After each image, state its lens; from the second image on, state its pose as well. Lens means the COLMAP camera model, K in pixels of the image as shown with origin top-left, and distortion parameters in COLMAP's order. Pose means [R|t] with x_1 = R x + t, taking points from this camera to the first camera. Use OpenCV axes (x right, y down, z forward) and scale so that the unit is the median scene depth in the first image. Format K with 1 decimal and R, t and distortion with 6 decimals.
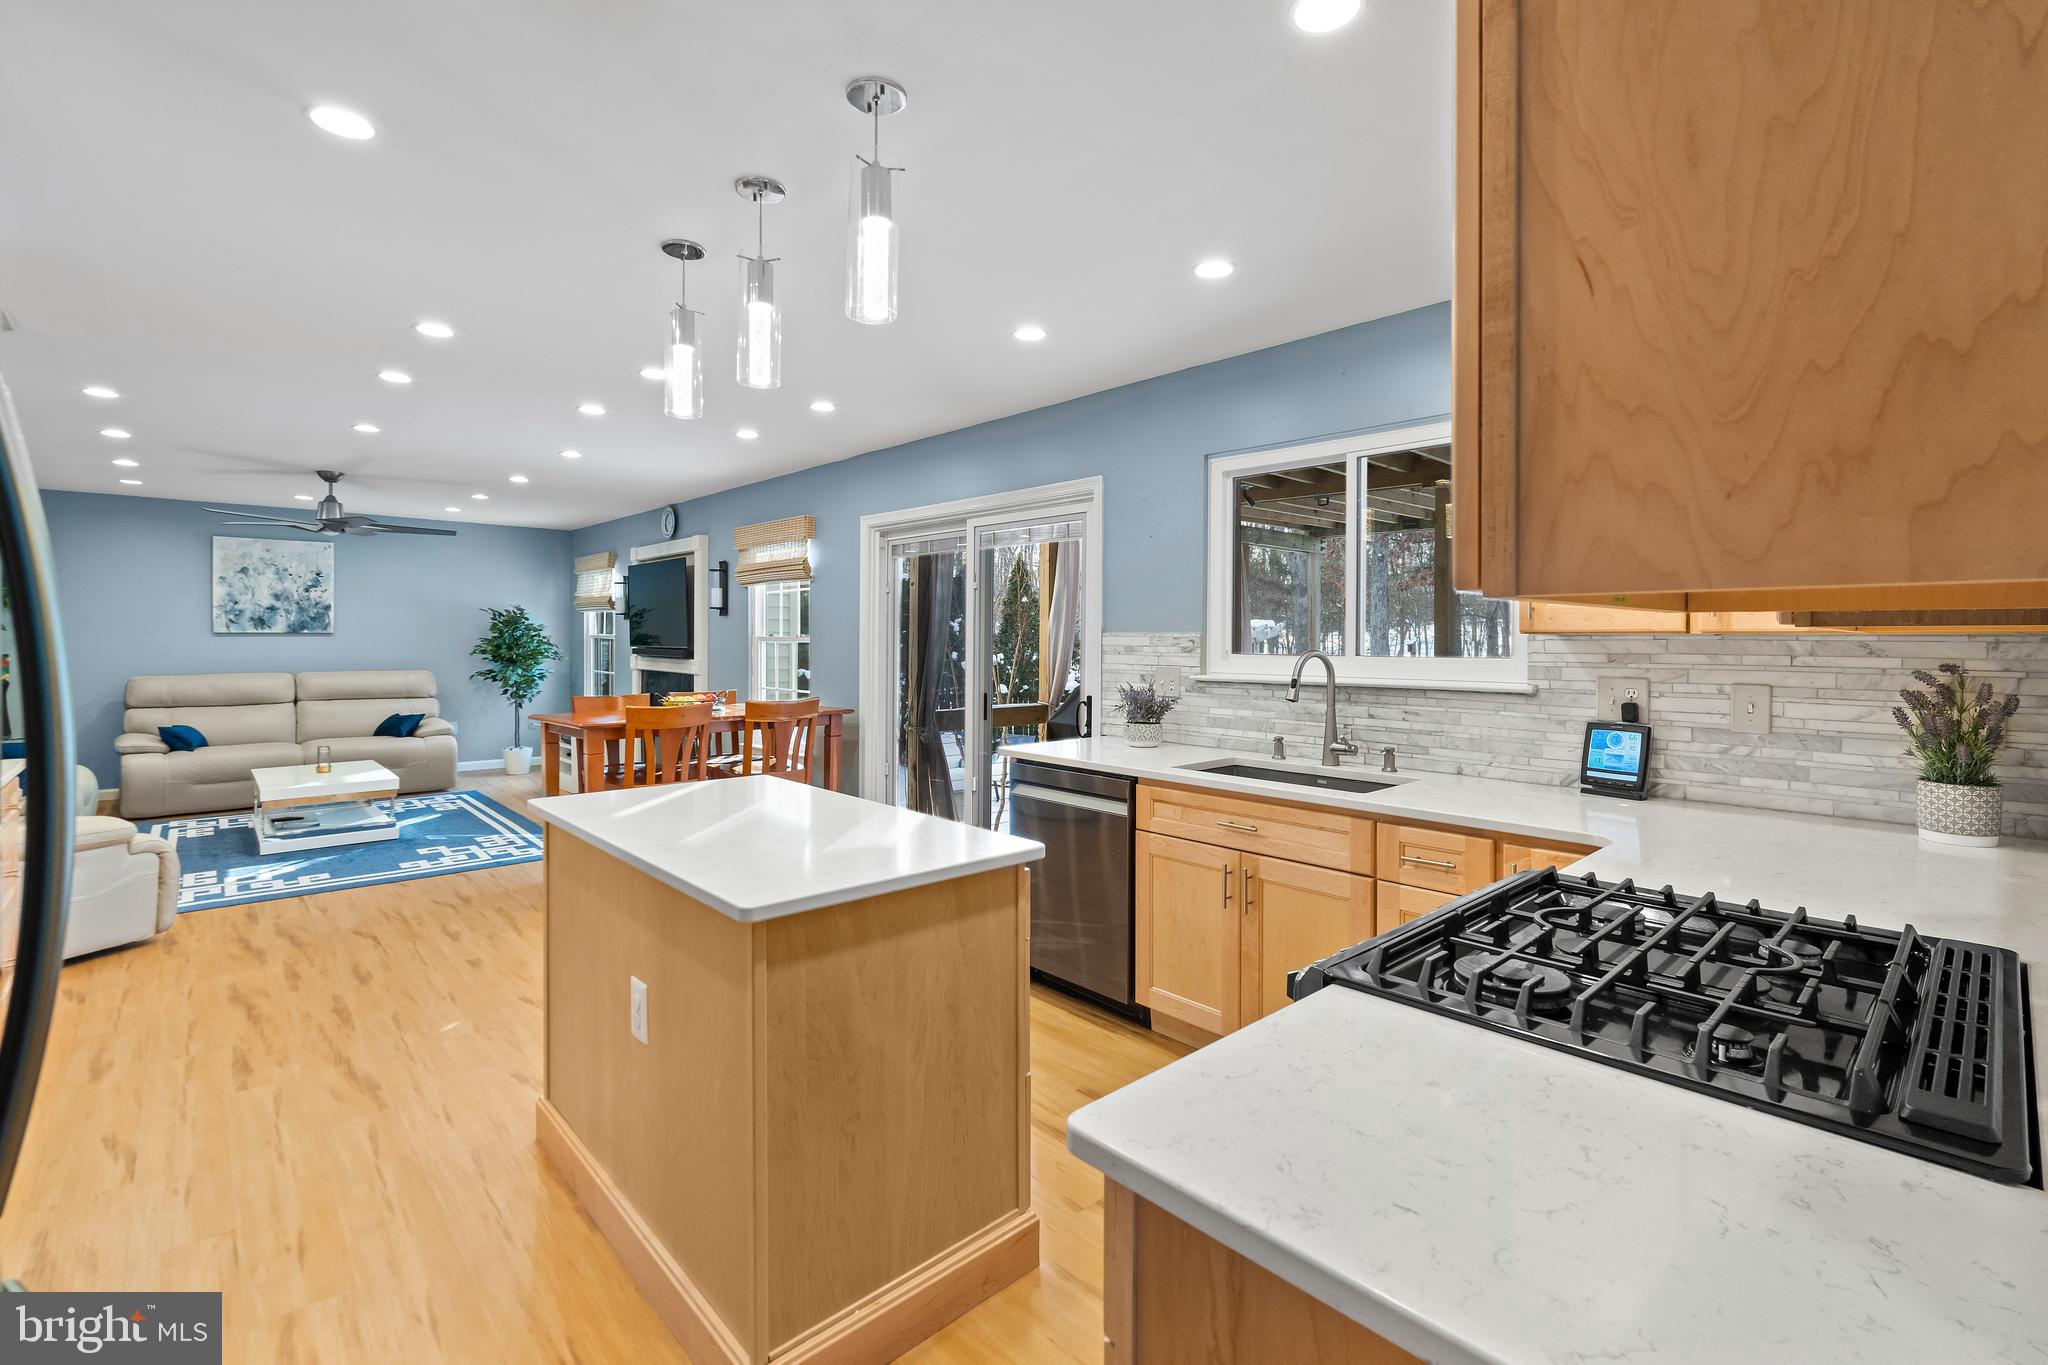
lens RADIAL K [[903.6, 0, 1022.7], [0, 903.6, 642.1], [0, 0, 1]] dist [-0.007150, 0.000394]
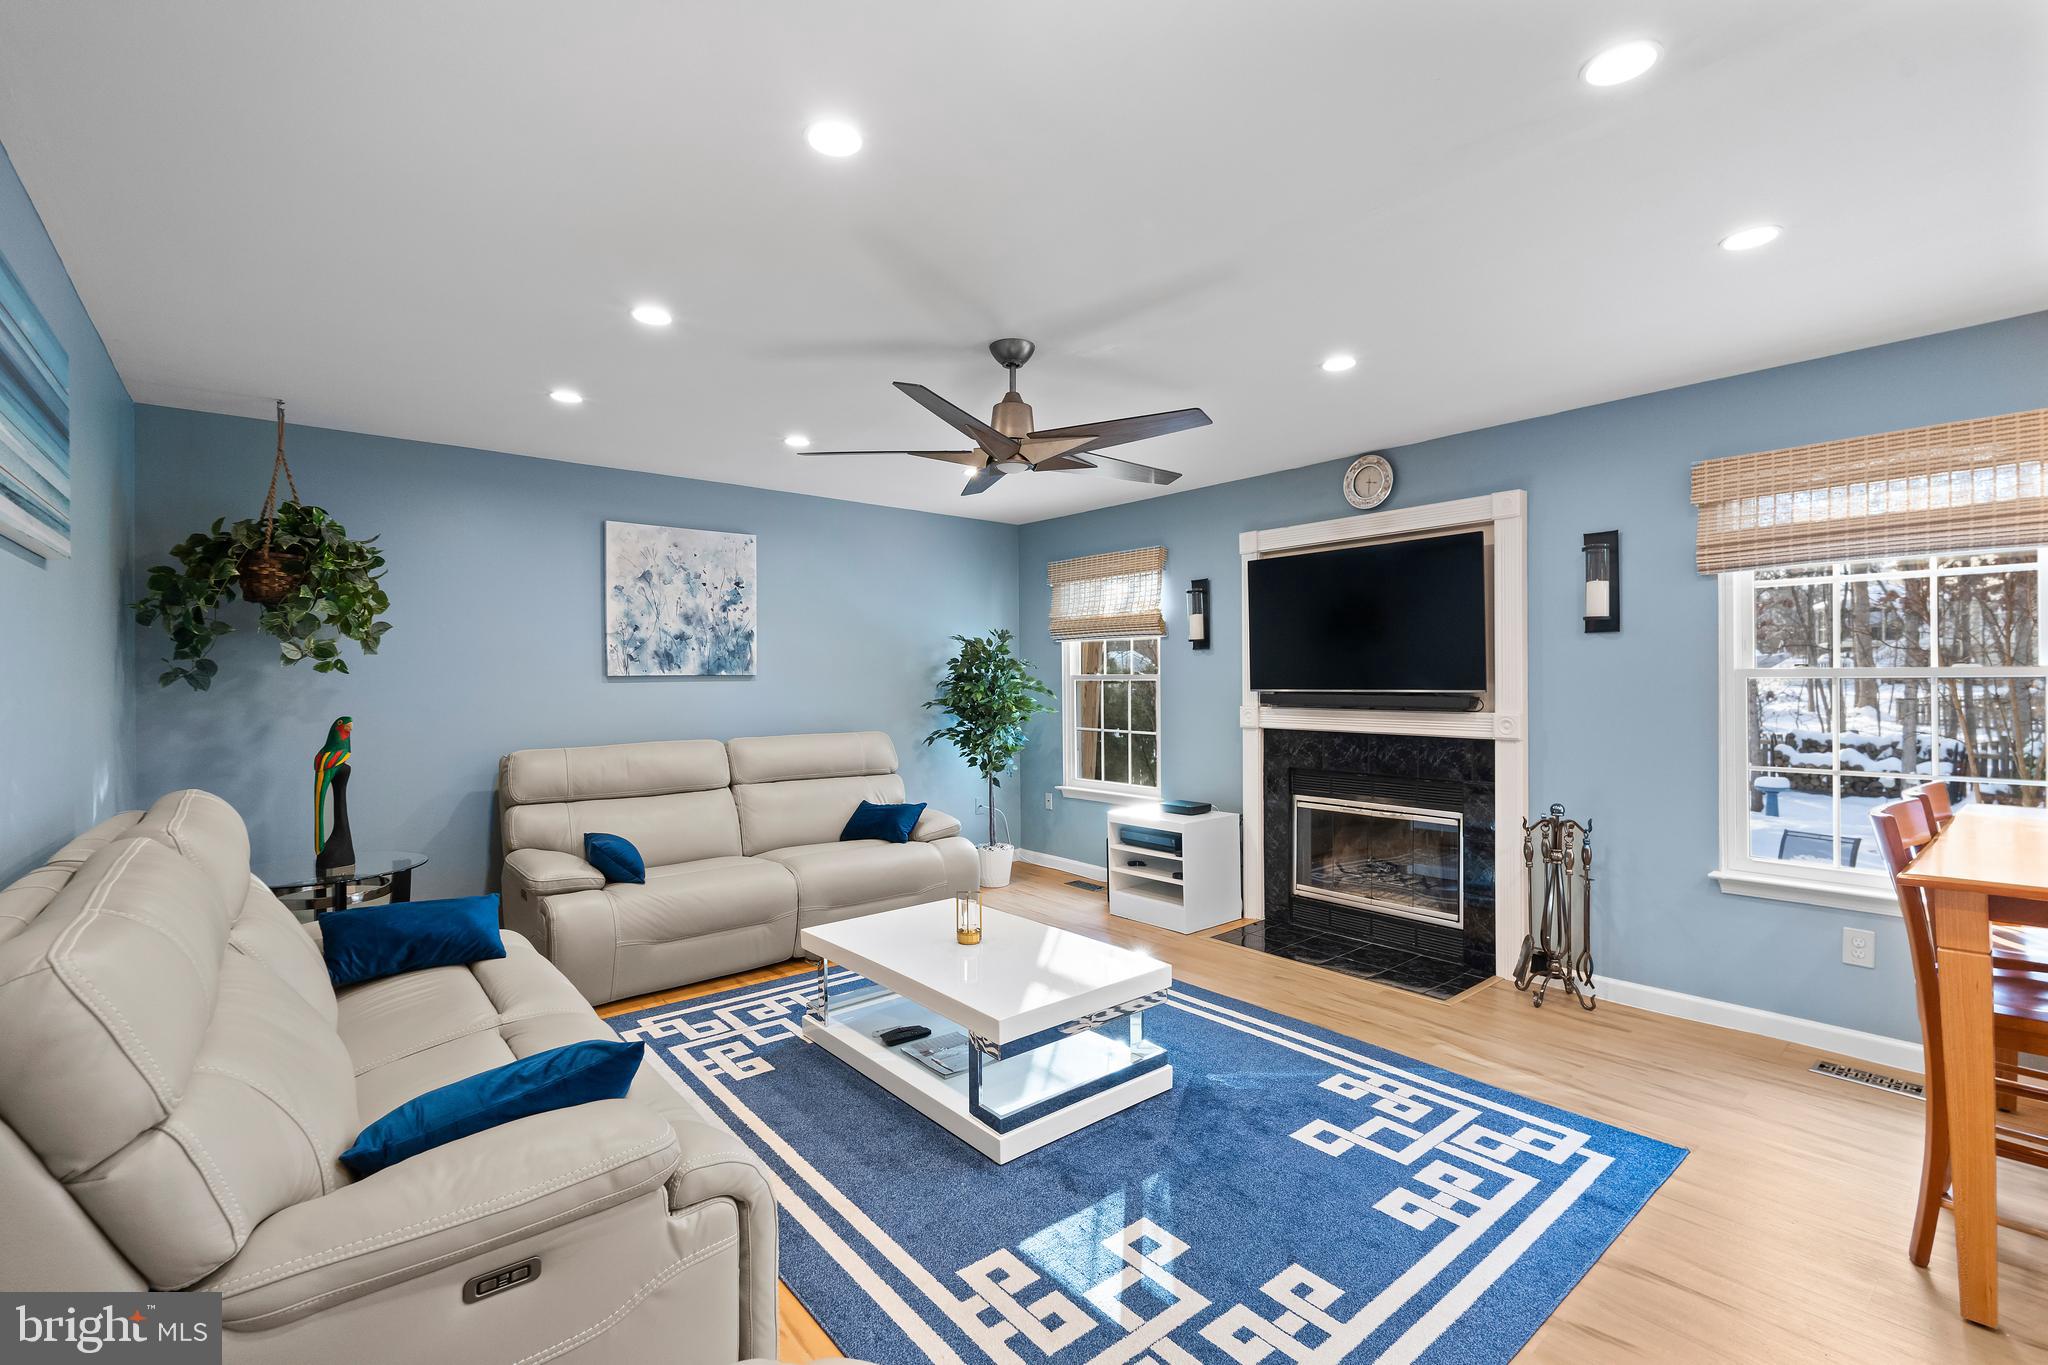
lens RADIAL K [[903.6, 0, 1044.6], [0, 903.6, 683.7], [0, 0, 1]] dist [-0.007150, 0.000394]
pose [[0.998715, -0.010900, -0.049487, -0.550522], [0.010874, 0.999941, -0.000805, -0.001430], [0.049493, 0.000265, 0.998774, 0.380213]]
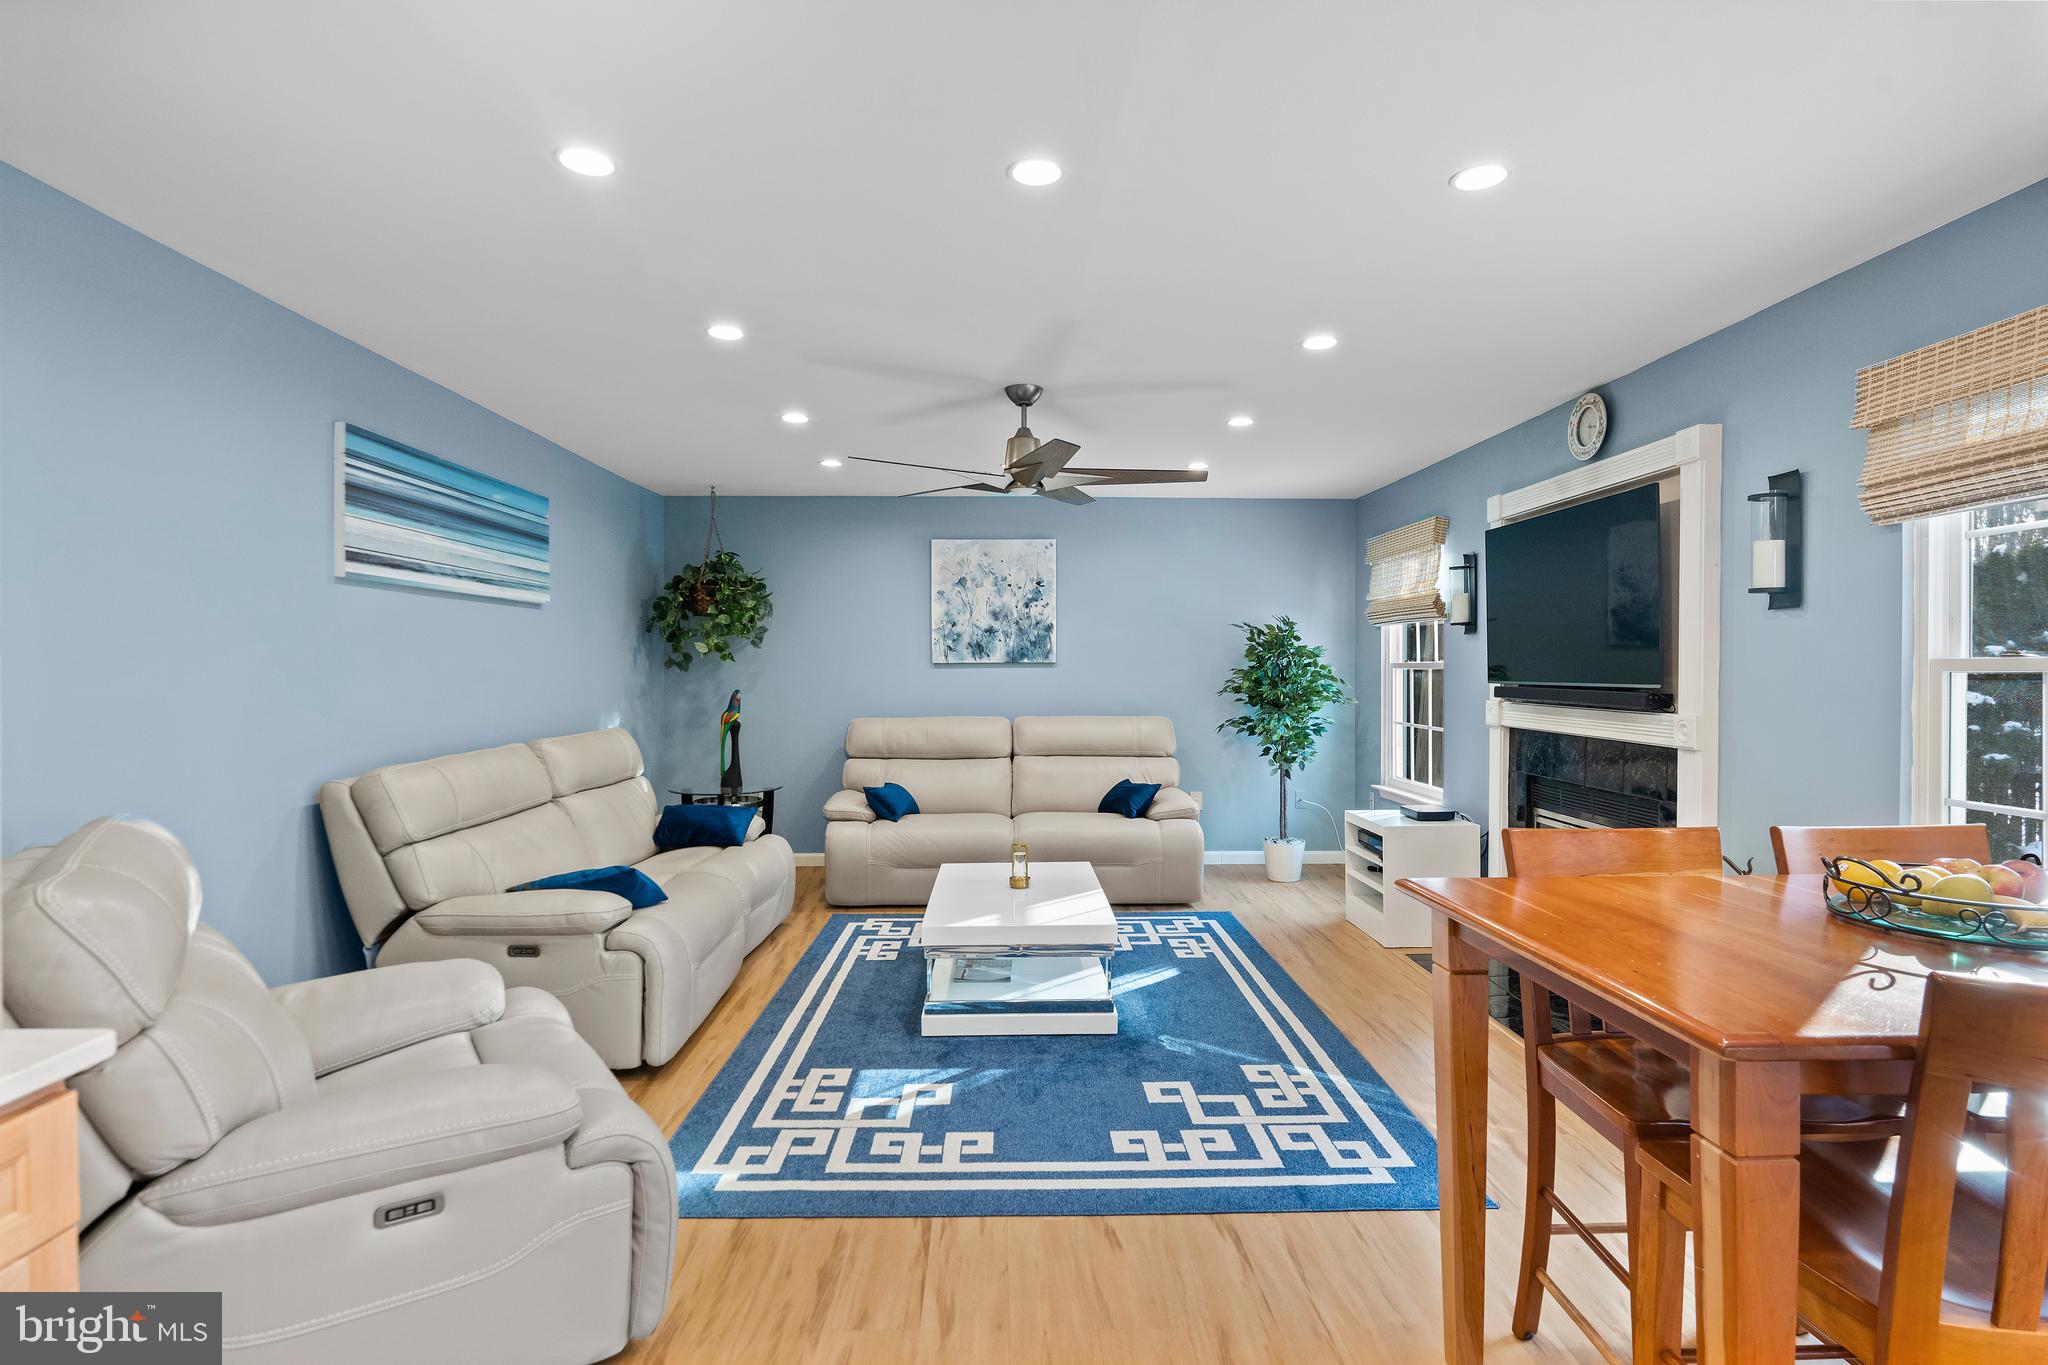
lens RADIAL K [[1026.9, 0, 1015.3], [0, 1026.9, 681.2], [0, 0, 1]] dist [-0.003906, 0.001085]
pose [[0.744266, 0.003155, -0.667876, -0.242437], [0.001345, 0.999980, 0.006222, -0.000293], [0.667882, -0.005529, 0.744246, 0.371507]]
